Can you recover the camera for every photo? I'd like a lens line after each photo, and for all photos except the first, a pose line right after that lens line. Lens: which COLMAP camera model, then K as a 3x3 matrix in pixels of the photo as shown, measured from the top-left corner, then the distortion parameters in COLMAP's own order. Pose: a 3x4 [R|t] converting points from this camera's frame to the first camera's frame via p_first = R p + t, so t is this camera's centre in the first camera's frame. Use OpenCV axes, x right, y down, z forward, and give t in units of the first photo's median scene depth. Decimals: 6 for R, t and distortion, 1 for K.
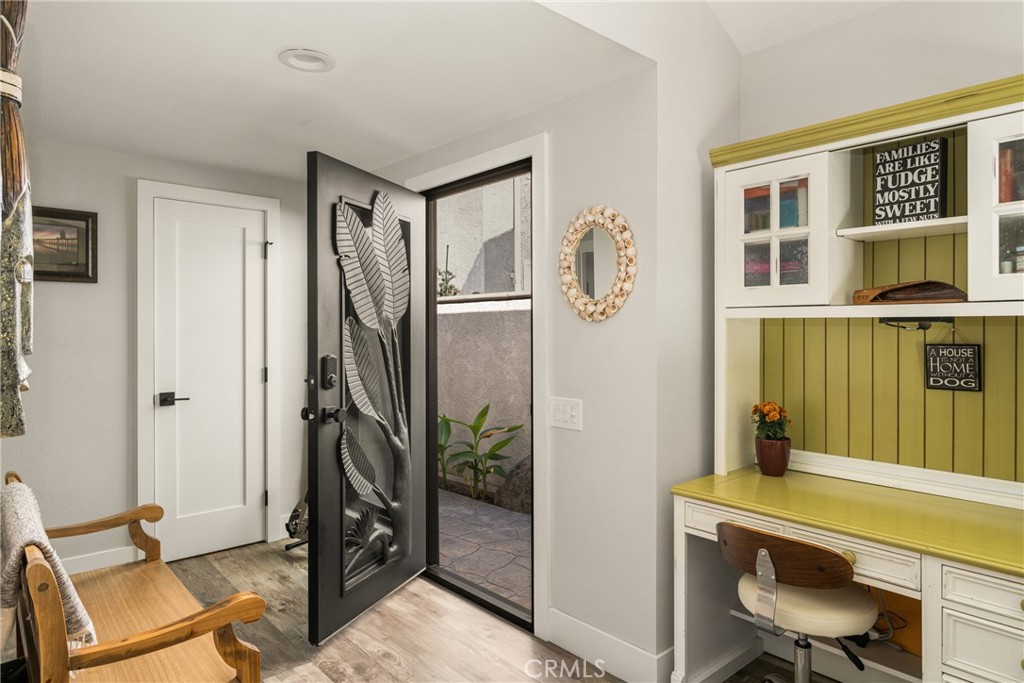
lens RADIAL K [[622.2, 0, 512.0], [0, 622.2, 341.5], [0, 0, 1]] dist [-0.002712, -0.001084]
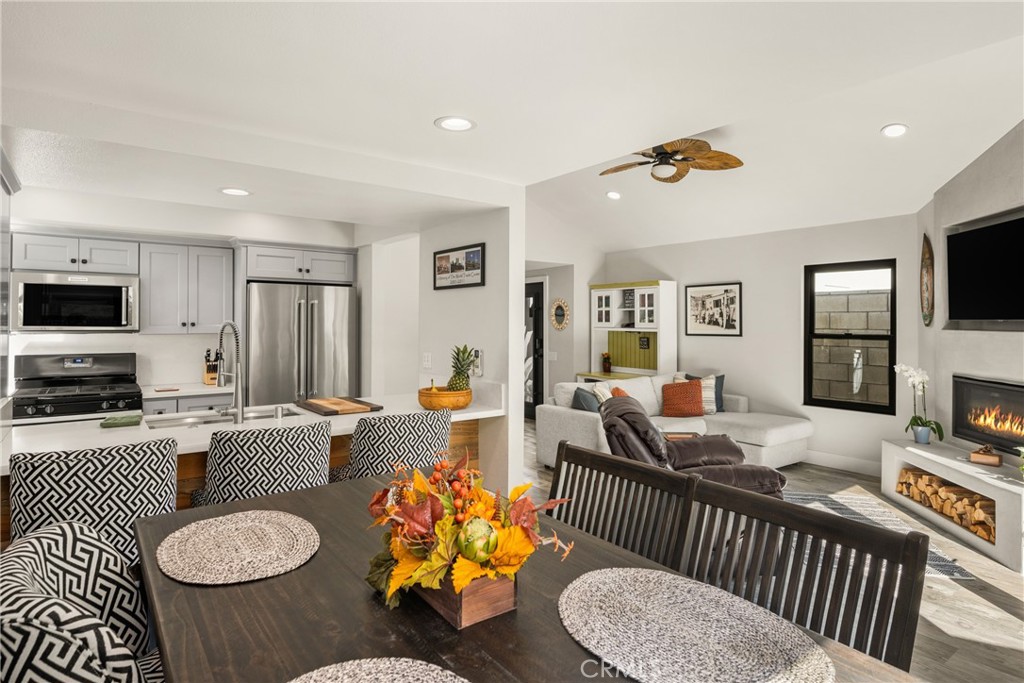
lens RADIAL K [[561.3, 0, 512.7], [0, 561.3, 319.1], [0, 0, 1]] dist [0.001927, 0.001192]
pose [[0.997320, 0.003817, -0.073061, 0.121142], [-0.005594, 0.999693, -0.024132, -0.023164], [0.072946, 0.024476, 0.997035, -2.790363]]
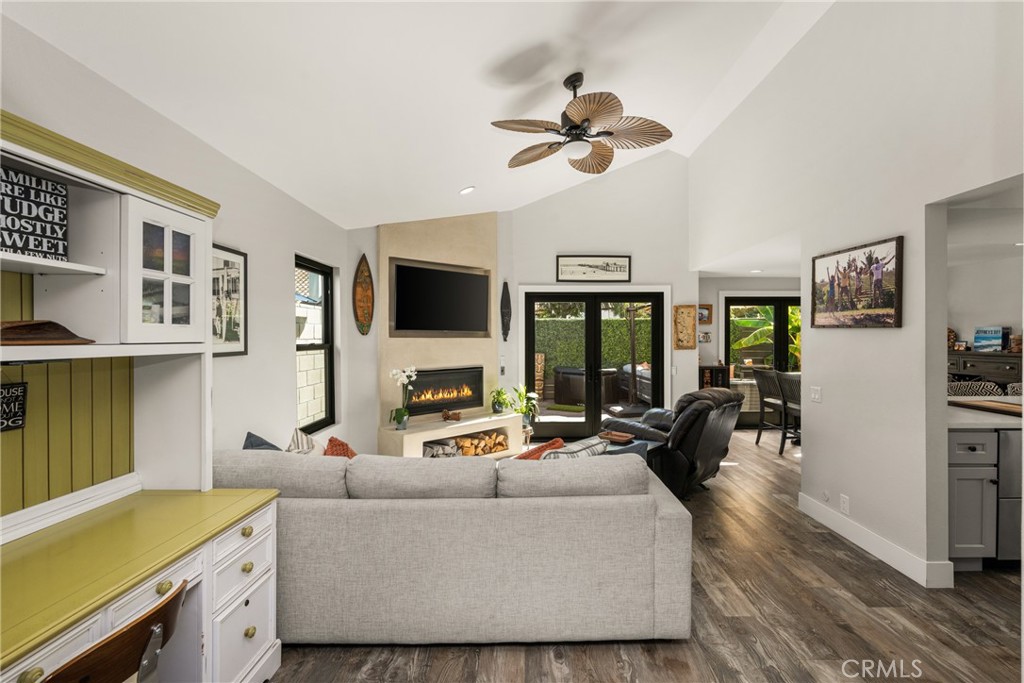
lens RADIAL K [[472.8, 0, 512.0], [0, 472.8, 341.5], [0, 0, 1]] dist [-0.001066, -0.000072]
pose [[-0.744456, -0.003478, 0.667662, -0.380373], [0.014706, 0.999658, 0.021605, -0.068641], [-0.667510, 0.025902, -0.744151, 1.049777]]
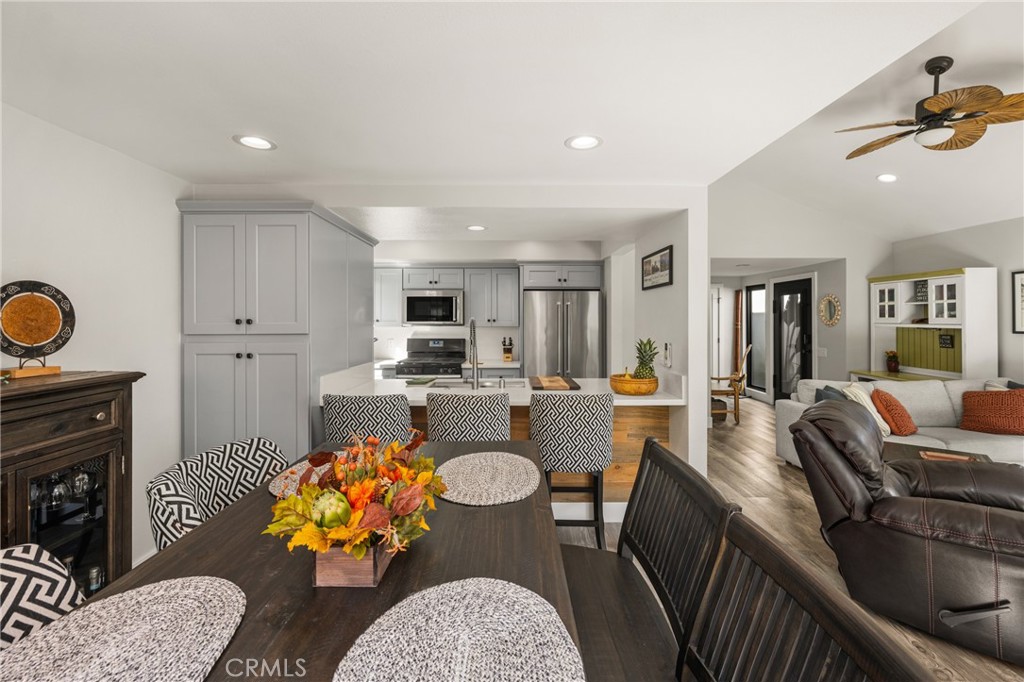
lens RADIAL K [[429.5, 0, 513.7], [0, 429.5, 320.6], [0, 0, 1]] dist [-0.000595, 0.000016]
pose [[0.757215, 0.003219, -0.653157, 0.449836], [-0.011969, 0.999888, -0.008948, -0.026456], [0.653056, 0.014593, 0.757169, -2.510478]]
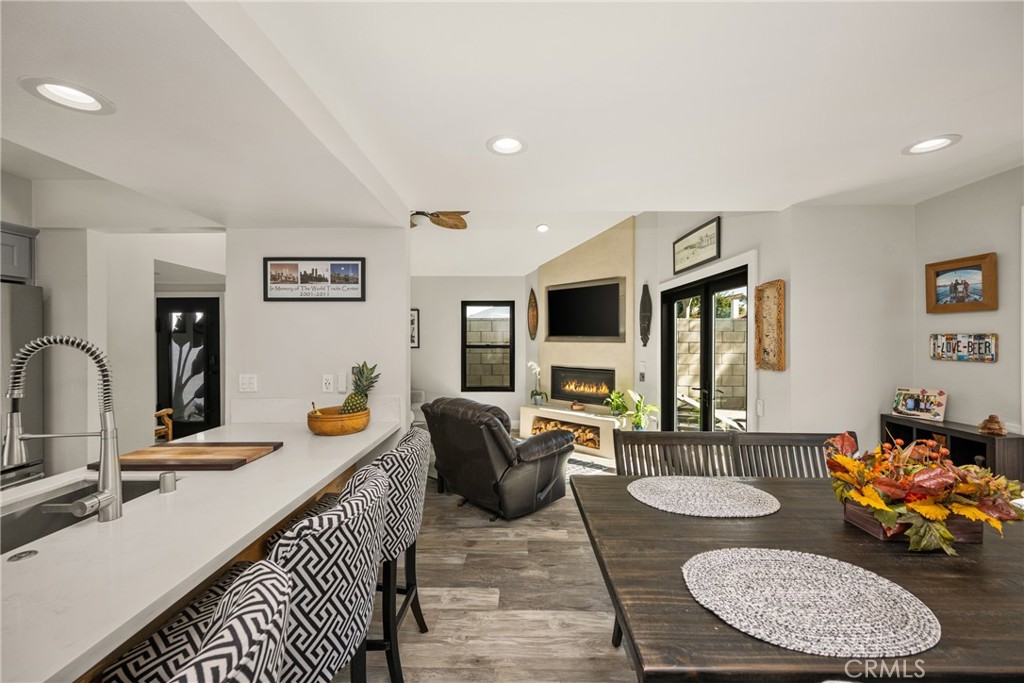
lens RADIAL K [[405.3, 0, 515.2], [0, 405.3, 341.0], [0, 0, 1]] dist [0.000808, 0.000115]
pose [[0.668274, -0.003236, 0.743908, -0.714145], [0.013198, 0.999885, -0.007506, -0.030009], [-0.743798, 0.014834, 0.668240, -2.236171]]
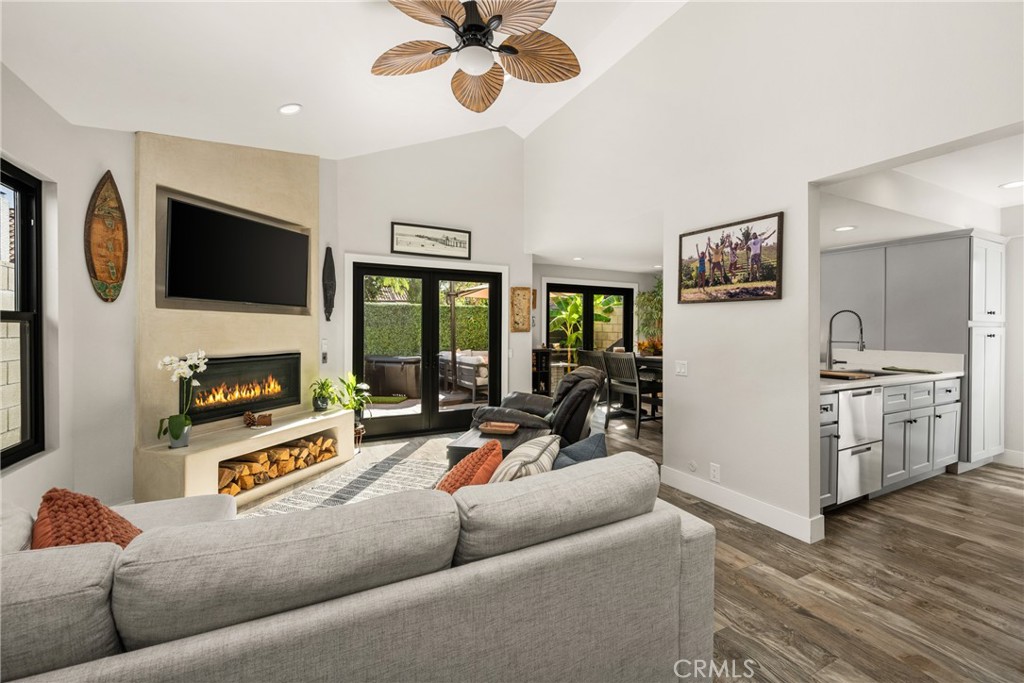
lens RADIAL K [[441.2, 0, 501.9], [0, 441.2, 332.8], [0, 0, 1]] dist [-0.002112, -0.000111]
pose [[-0.964499, 0.000012, 0.264087, 0.206681], [0.005461, 0.999787, 0.019899, 0.014738], [-0.264031, 0.020634, -0.964294, 0.781157]]
